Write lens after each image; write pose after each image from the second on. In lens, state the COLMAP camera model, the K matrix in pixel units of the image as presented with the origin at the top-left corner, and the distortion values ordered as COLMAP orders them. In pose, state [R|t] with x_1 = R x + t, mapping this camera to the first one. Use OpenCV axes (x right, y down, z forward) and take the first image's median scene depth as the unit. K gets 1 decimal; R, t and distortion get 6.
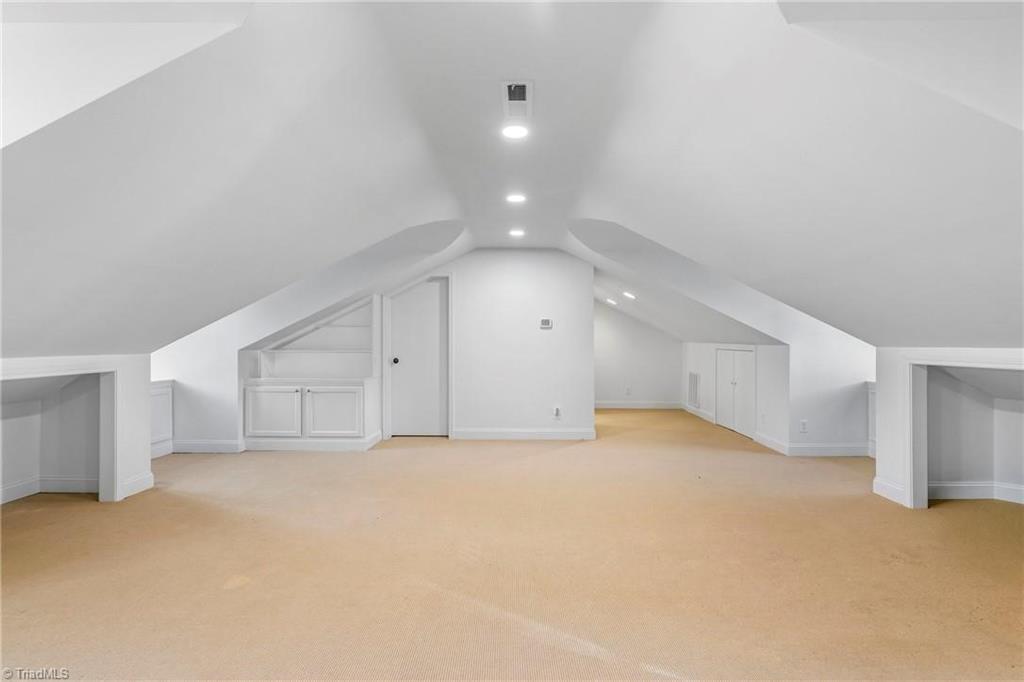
lens RADIAL K [[472.0, 0, 512.3], [0, 472.0, 342.7], [0, 0, 1]] dist [0.004817, -0.000250]
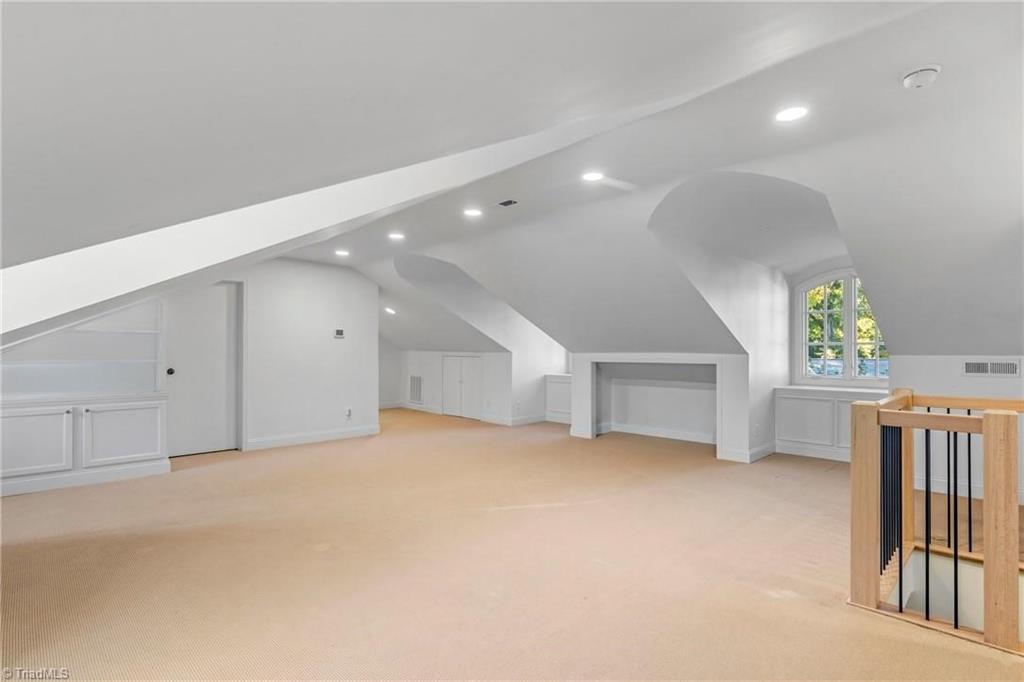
lens RADIAL K [[503.9, 0, 510.1], [0, 503.9, 346.2], [0, 0, 1]] dist [-0.000330, -0.000265]
pose [[0.708840, 0.005054, 0.705351, -0.490697], [0.003757, 0.999933, -0.010940, 0.003469], [-0.705359, 0.010405, 0.708774, -0.115775]]
